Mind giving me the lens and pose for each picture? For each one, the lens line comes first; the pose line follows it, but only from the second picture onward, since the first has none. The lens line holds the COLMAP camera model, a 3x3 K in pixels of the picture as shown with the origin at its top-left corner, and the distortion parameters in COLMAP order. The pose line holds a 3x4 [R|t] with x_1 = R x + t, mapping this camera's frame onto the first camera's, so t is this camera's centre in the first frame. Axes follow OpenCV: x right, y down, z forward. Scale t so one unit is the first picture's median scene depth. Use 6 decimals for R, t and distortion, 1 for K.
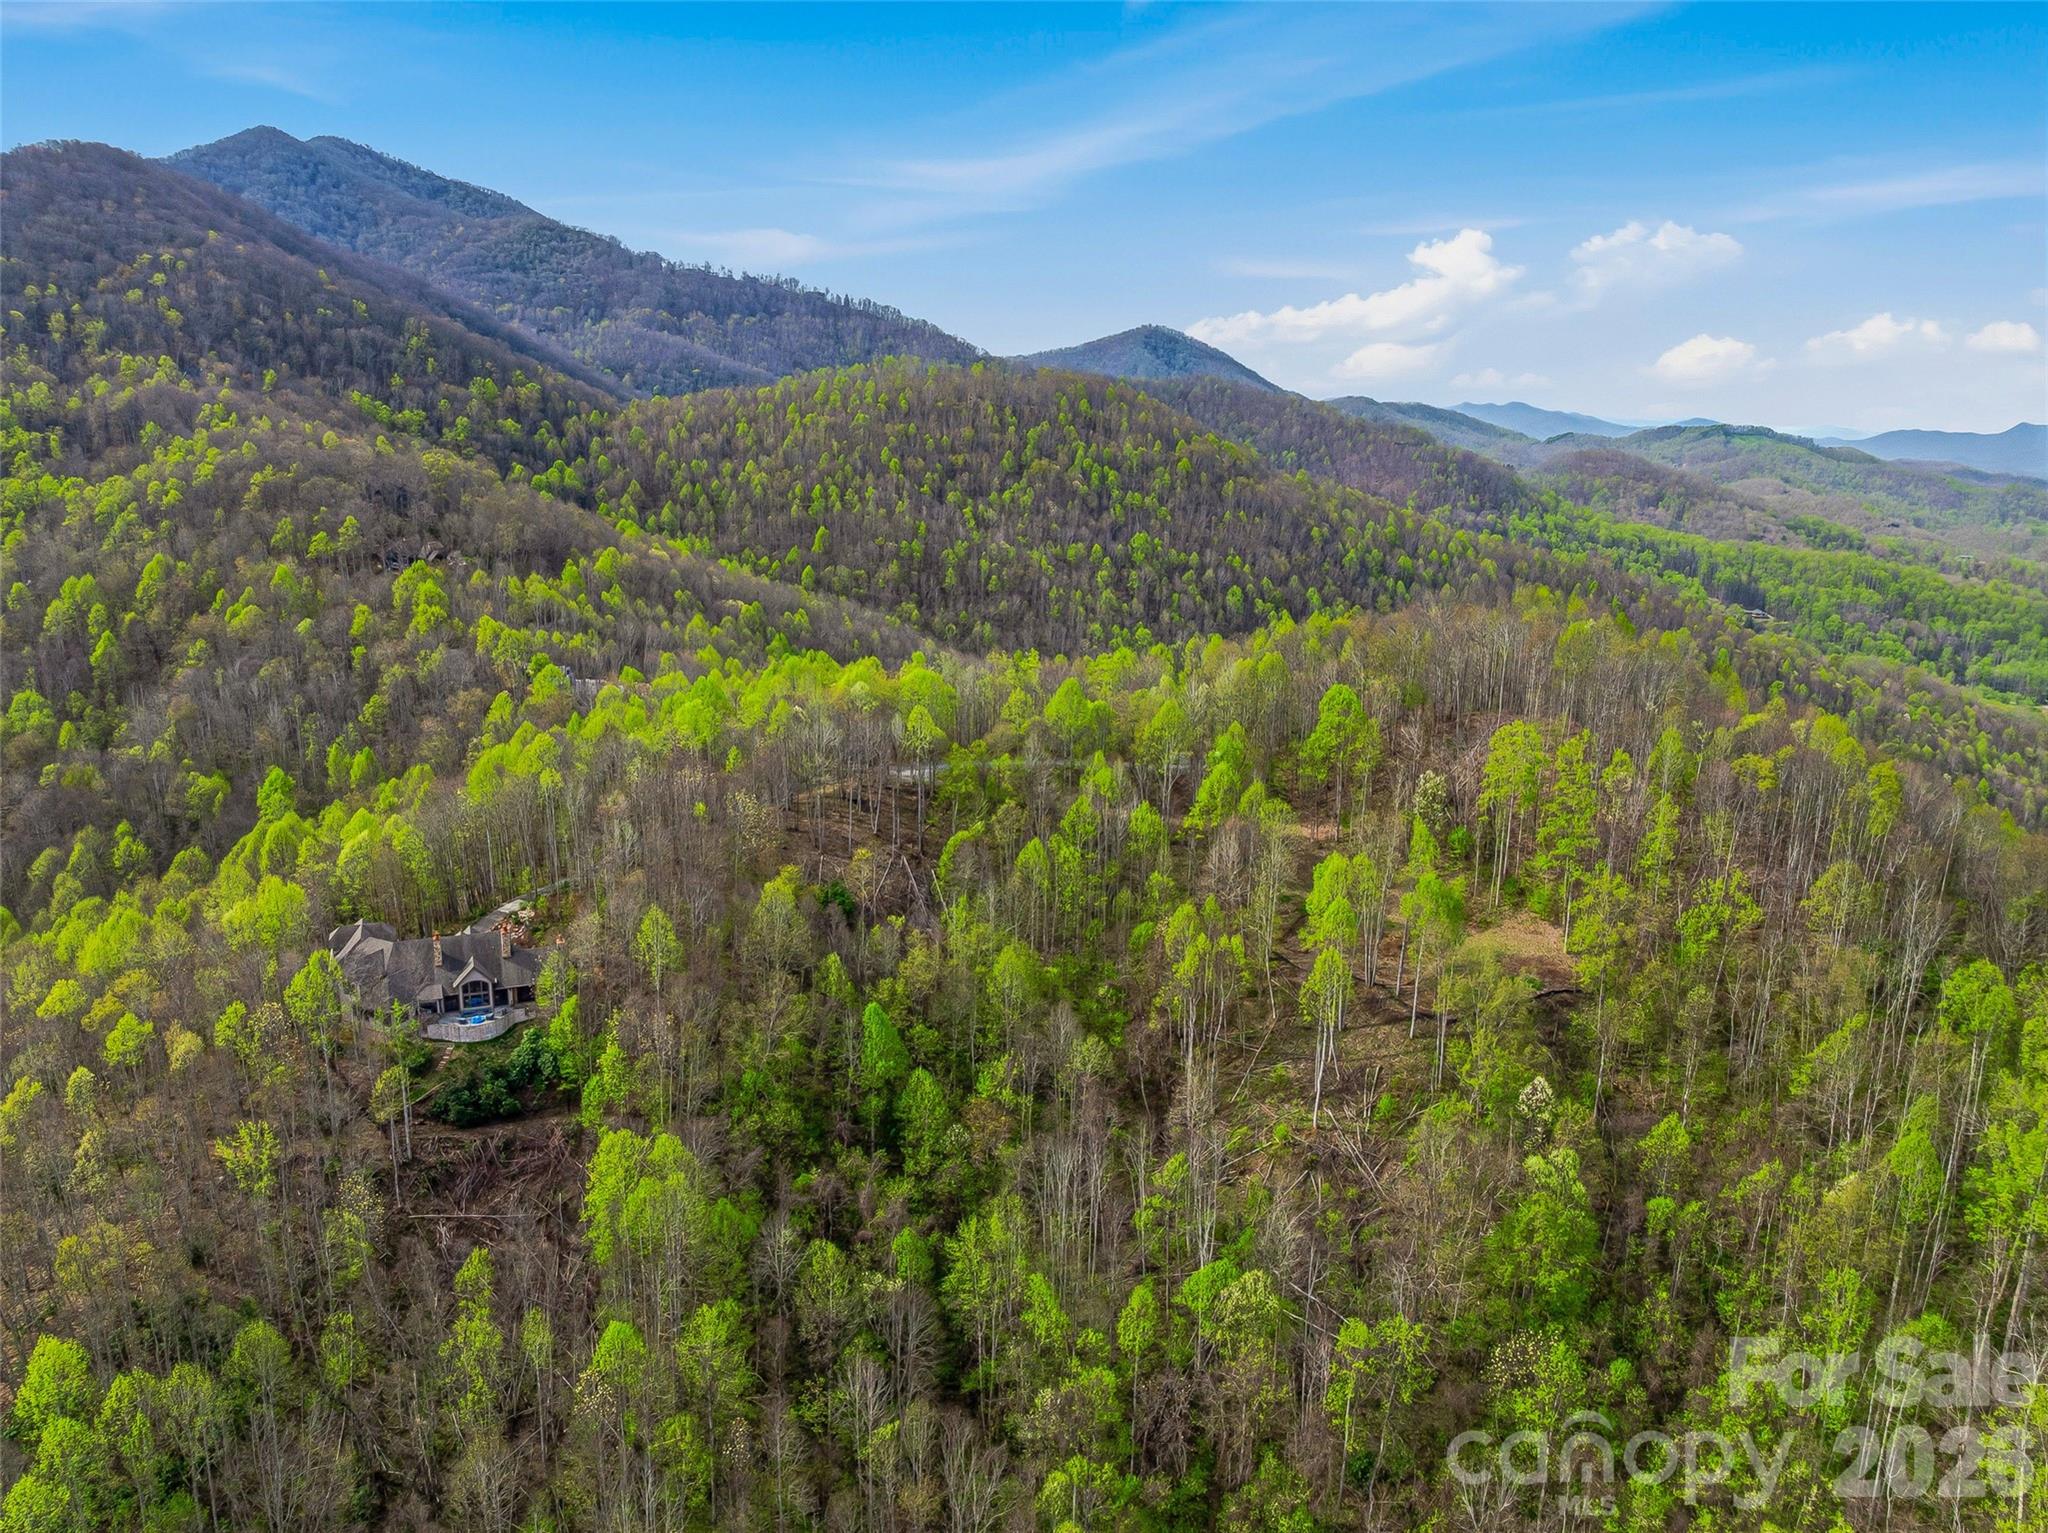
lens RADIAL K [[1441.7, 0, 1030.2], [0, 1441.7, 759.7], [0, 0, 1]] dist [-0.041380, 0.011239]
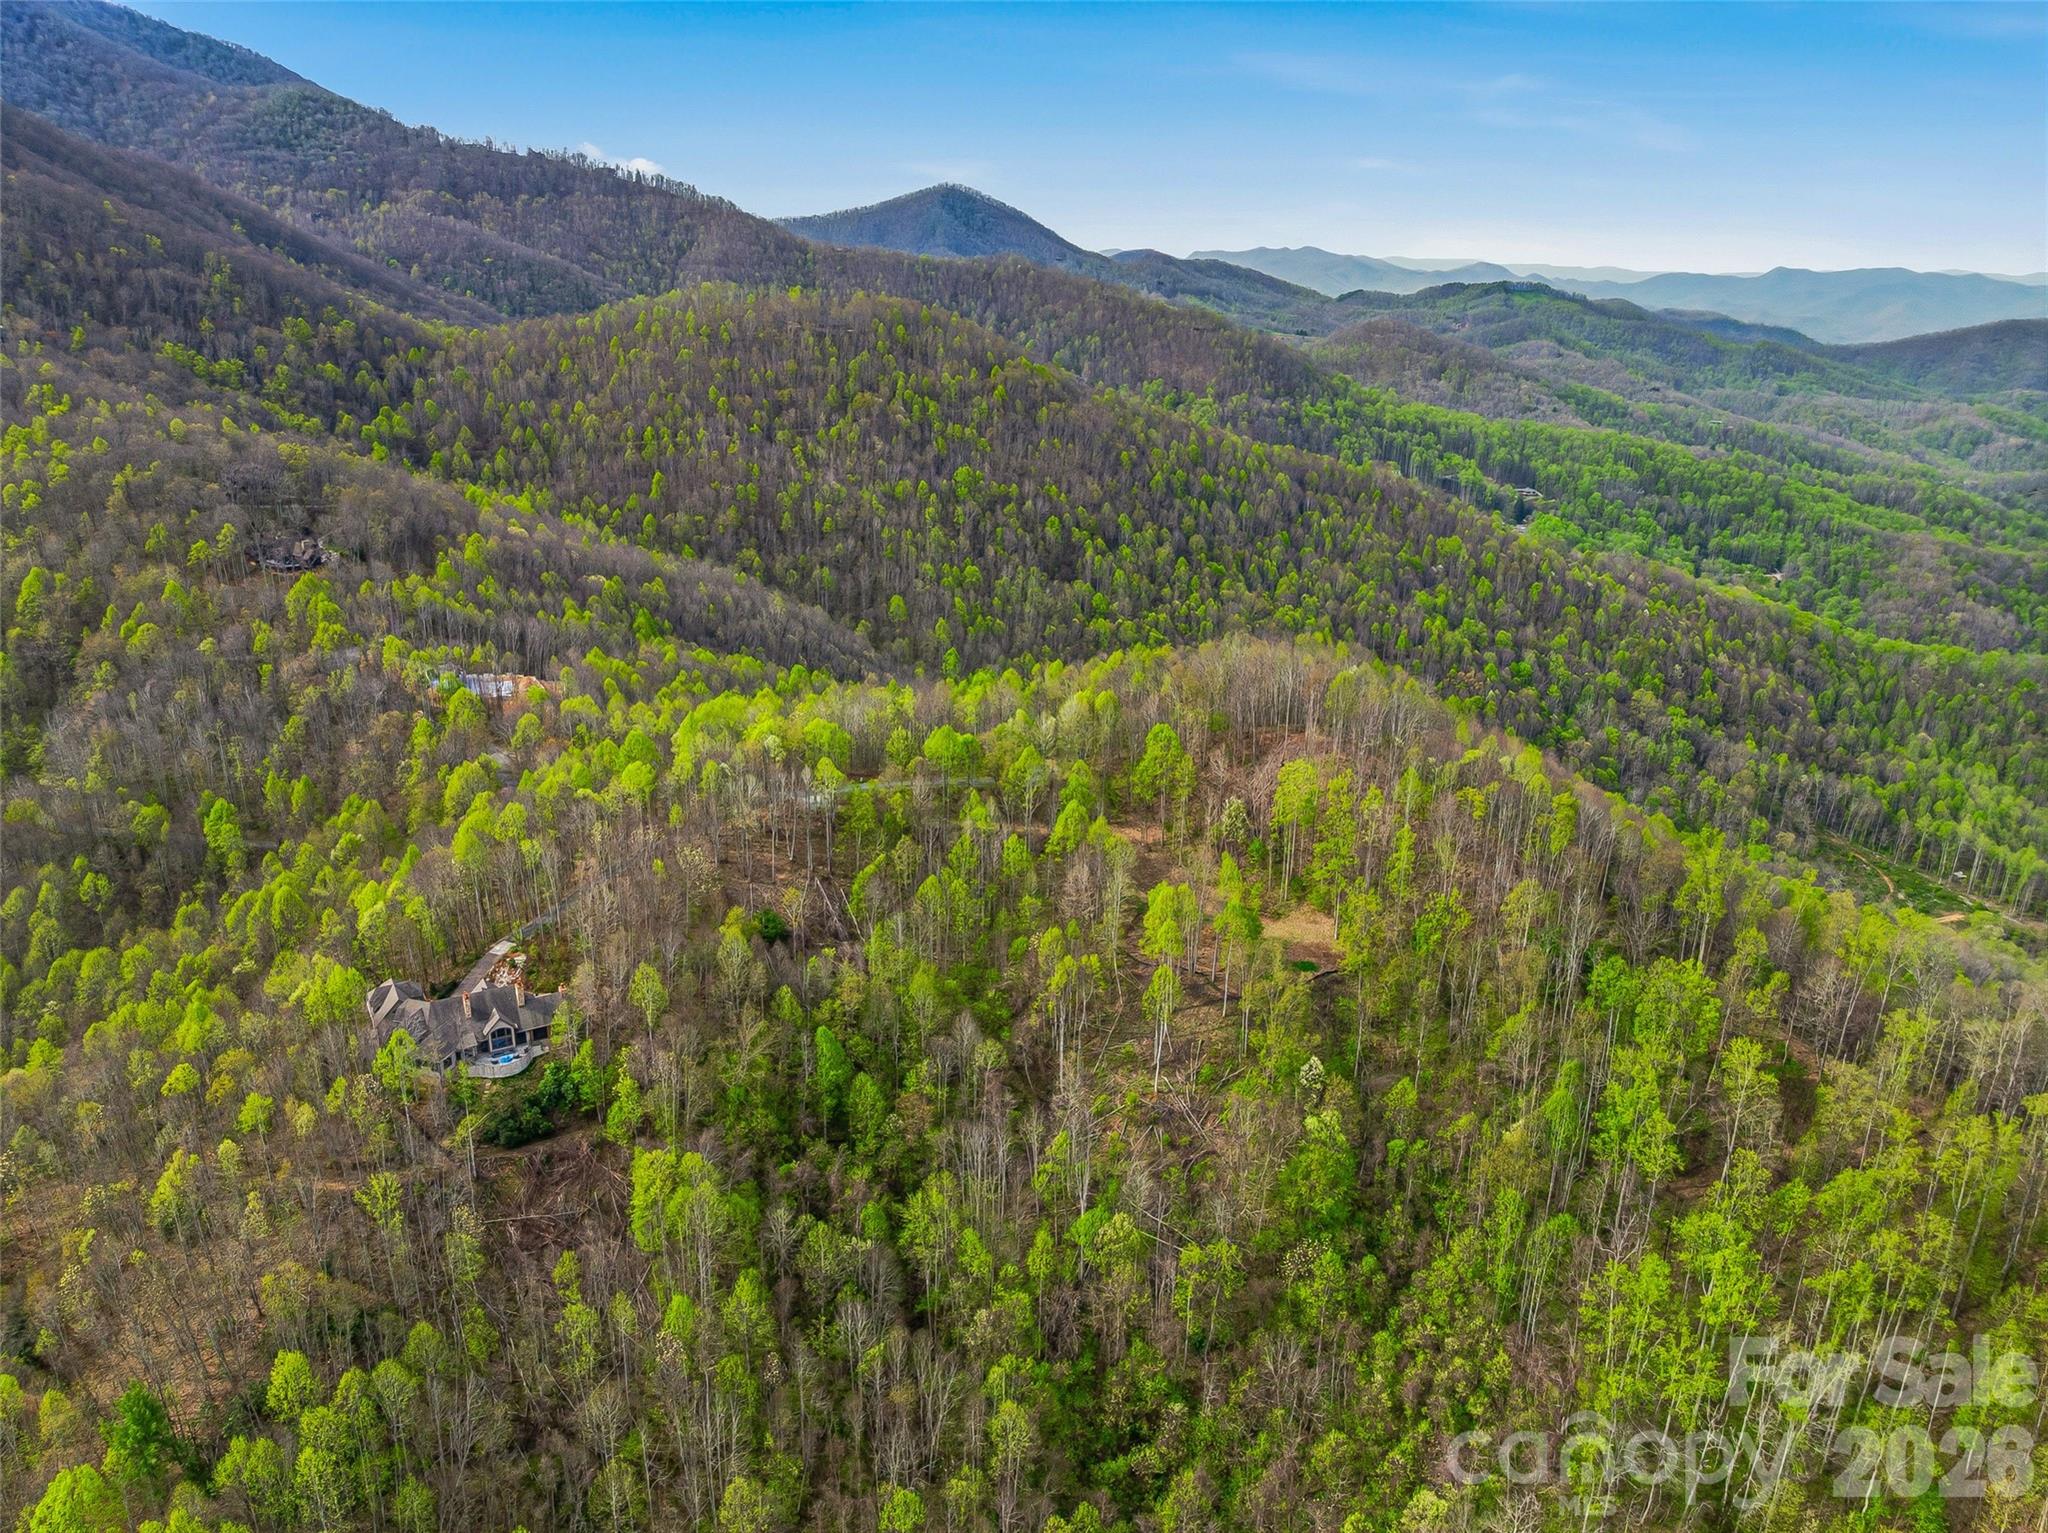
lens RADIAL K [[1441.7, 0, 1026.9], [0, 1441.7, 756.9], [0, 0, 1]] dist [-0.041380, 0.011239]
pose [[0.991008, -0.047647, 0.125033, -0.062897], [0.035098, 0.994296, 0.100713, -0.163641], [-0.129119, -0.095419, 0.987028, -0.238046]]
